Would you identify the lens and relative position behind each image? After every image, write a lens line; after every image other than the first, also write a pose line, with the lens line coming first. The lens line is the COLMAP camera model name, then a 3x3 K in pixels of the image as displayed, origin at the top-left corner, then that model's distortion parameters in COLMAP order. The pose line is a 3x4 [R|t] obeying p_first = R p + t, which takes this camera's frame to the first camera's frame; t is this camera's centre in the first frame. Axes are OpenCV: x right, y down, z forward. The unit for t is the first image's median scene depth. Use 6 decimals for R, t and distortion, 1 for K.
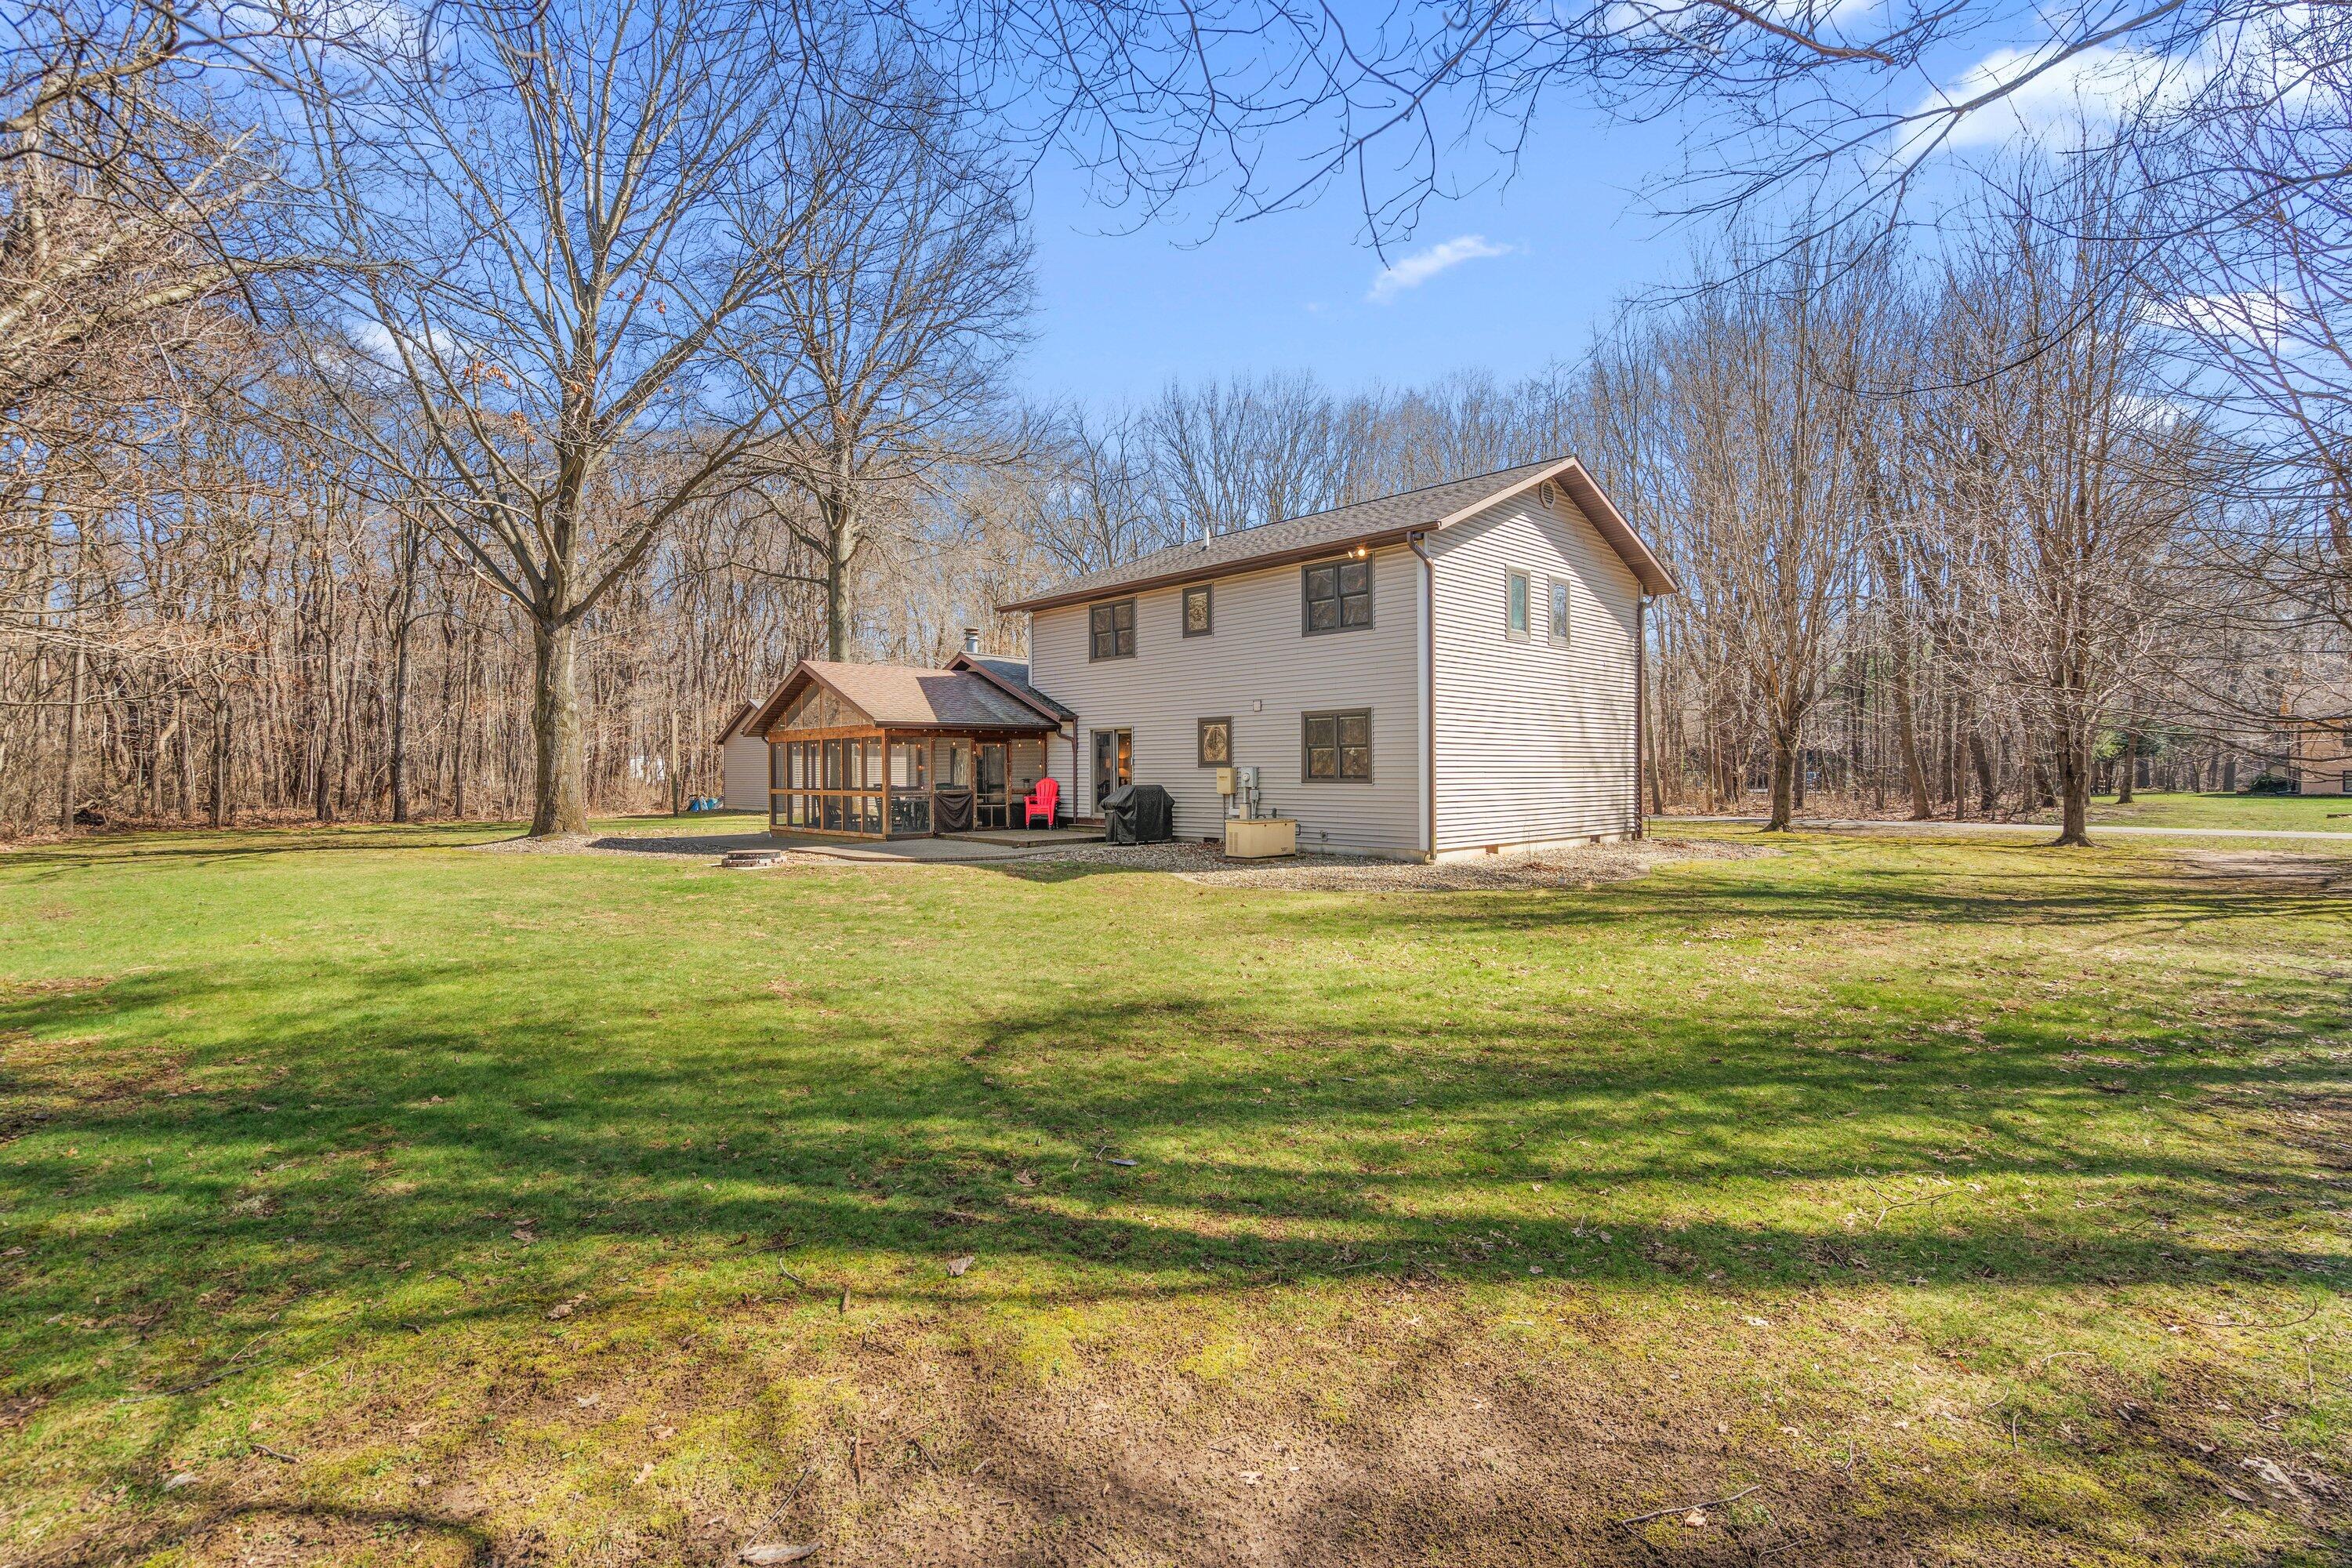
lens RADIAL K [[1084.9, 0, 1163.5], [0, 1084.9, 773.9], [0, 0, 1]] dist [-0.002725, 0.001382]
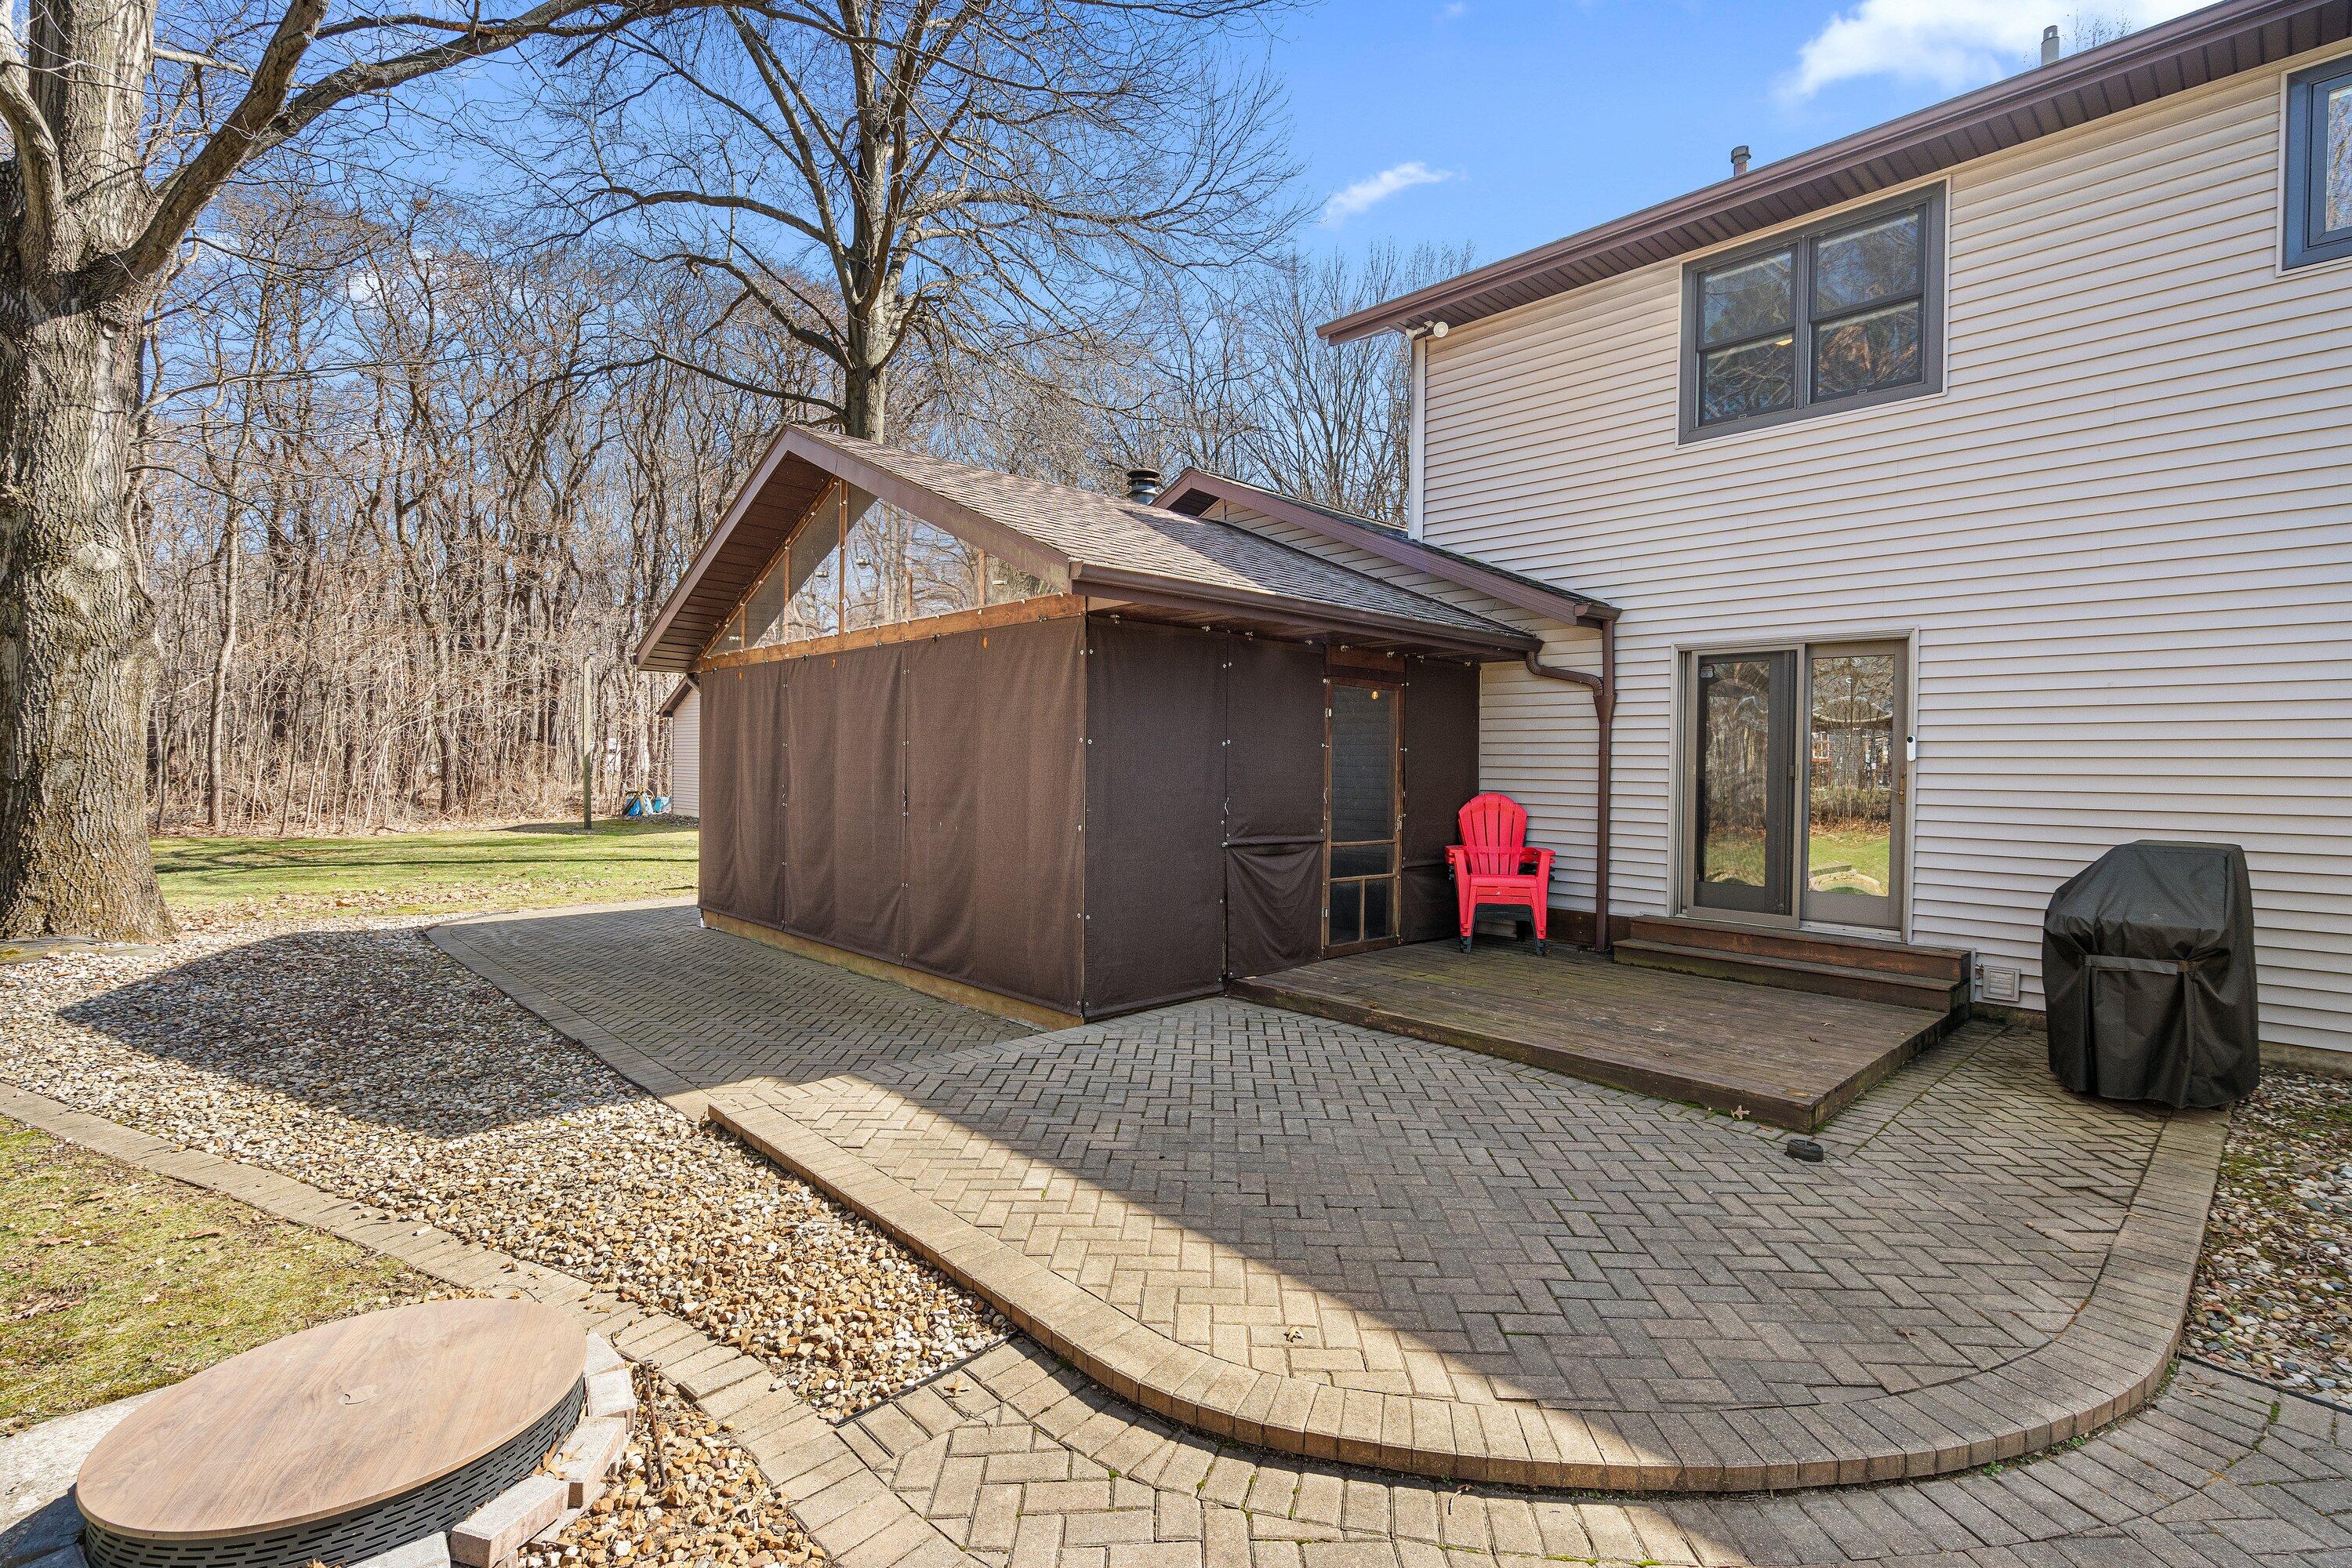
lens RADIAL K [[1084.9, 0, 1176.0], [0, 1084.9, 779.4], [0, 0, 1]] dist [-0.002725, 0.001382]
pose [[0.999750, 0.017340, 0.014093, -0.216475], [-0.017498, 0.999785, 0.011121, -0.002672], [-0.013897, -0.011365, 0.999839, 0.663958]]
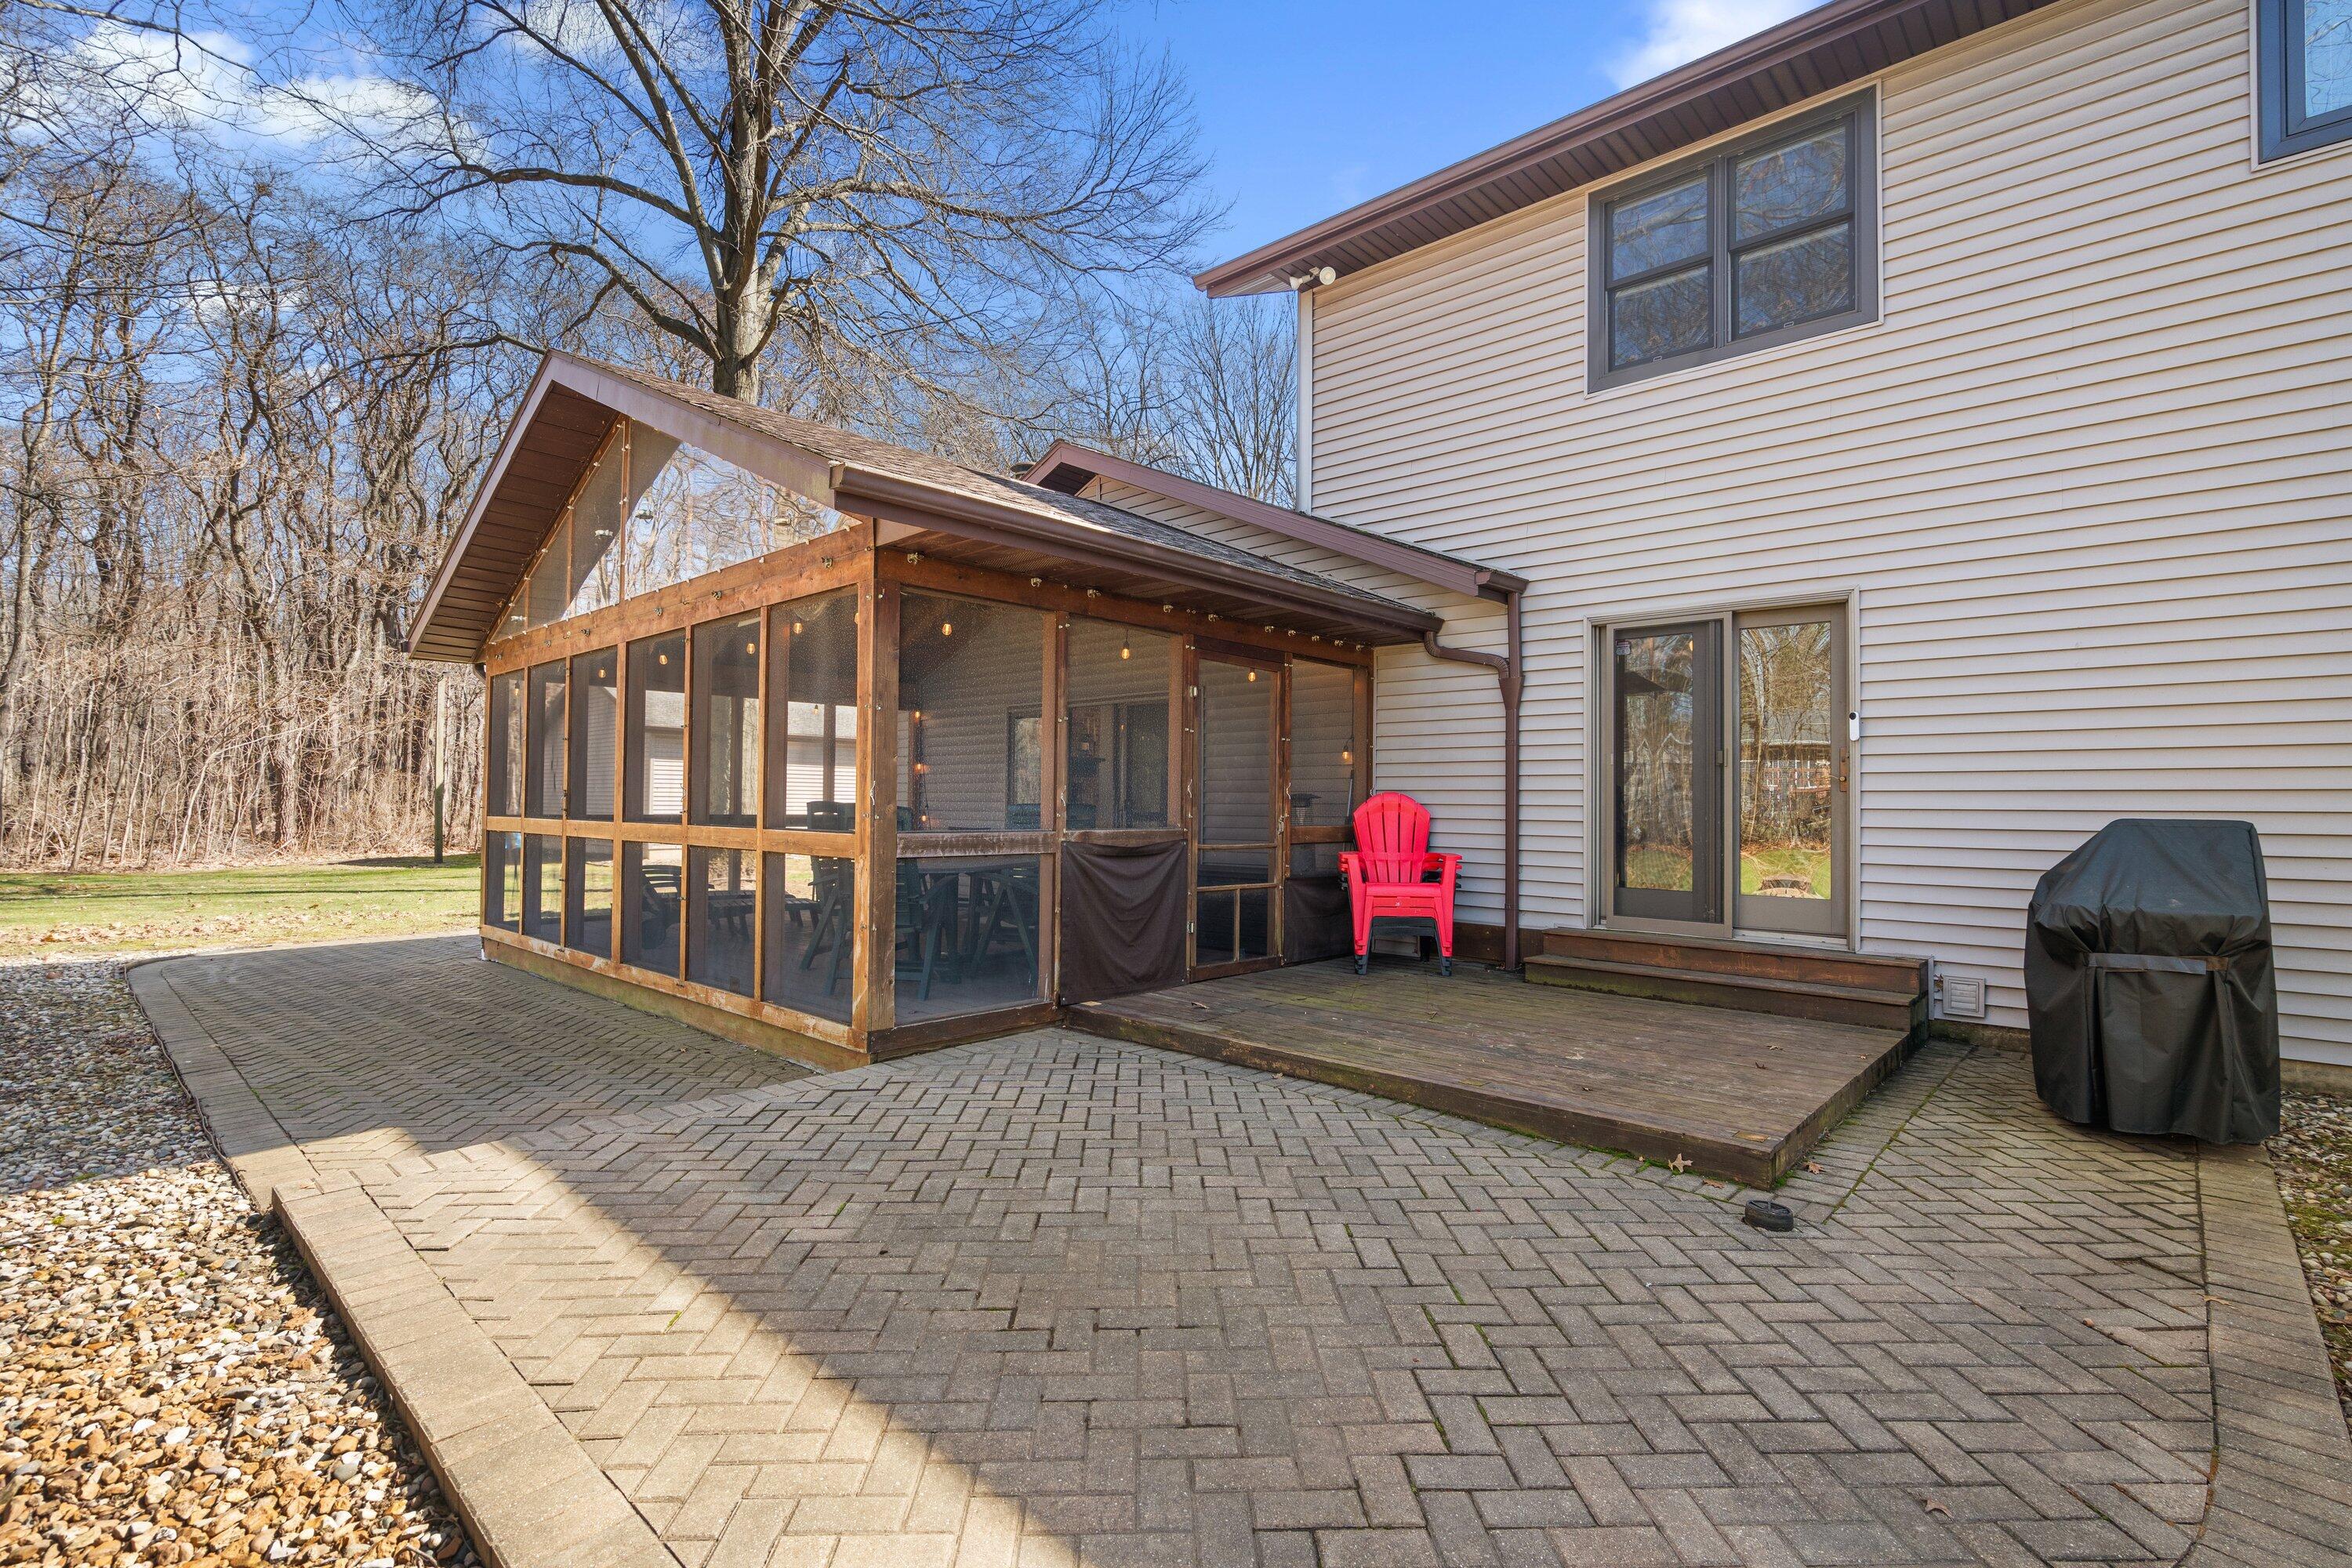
lens RADIAL K [[1084.9, 0, 1178.5], [0, 1084.9, 780.5], [0, 0, 1]] dist [-0.002725, 0.001382]
pose [[0.996497, 0.016674, 0.081948, -0.194207], [-0.014674, 0.999581, -0.024944, 0.009135], [-0.082330, 0.023654, 0.996324, 0.710428]]
